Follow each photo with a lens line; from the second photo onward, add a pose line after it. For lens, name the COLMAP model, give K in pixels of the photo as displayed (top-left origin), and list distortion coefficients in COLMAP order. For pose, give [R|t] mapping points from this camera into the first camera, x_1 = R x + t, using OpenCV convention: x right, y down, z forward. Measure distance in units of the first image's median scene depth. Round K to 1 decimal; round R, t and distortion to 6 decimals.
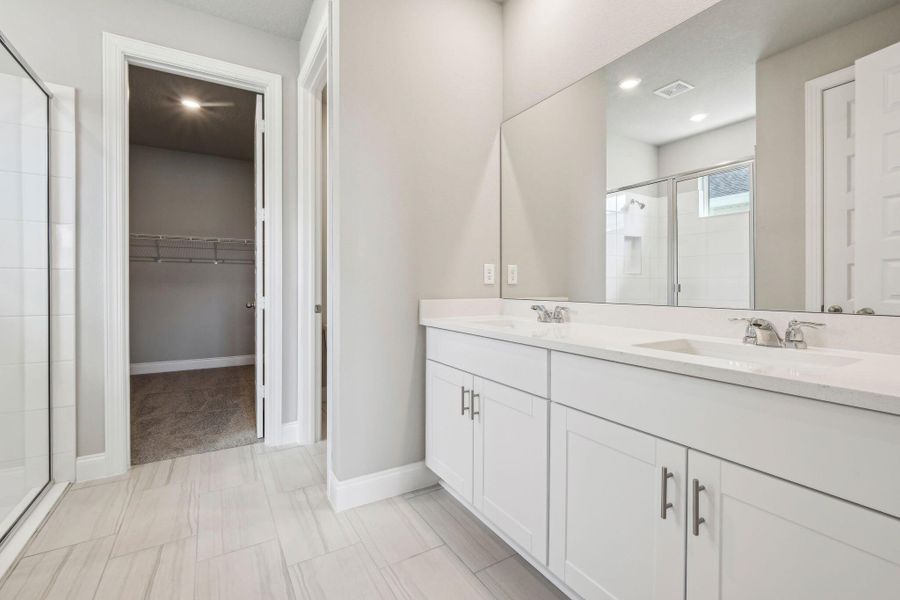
lens RADIAL K [[401.7, 0, 449.3], [0, 401.7, 290.3], [0, 0, 1]] dist [0.001442, 0.000362]
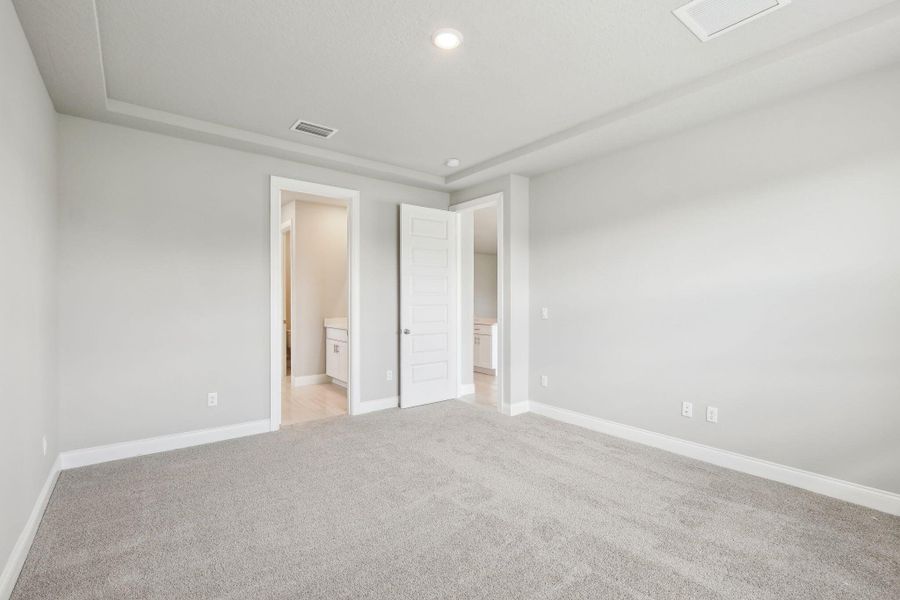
lens RADIAL K [[401.7, 0, 449.3], [0, 401.7, 290.3], [0, 0, 1]] dist [0.001442, 0.000362]
pose [[0.992074, 0.001830, 0.125641, 0.484781], [0.001451, 0.999660, -0.026017, -0.111254], [-0.125646, 0.025993, 0.991735, -2.148238]]
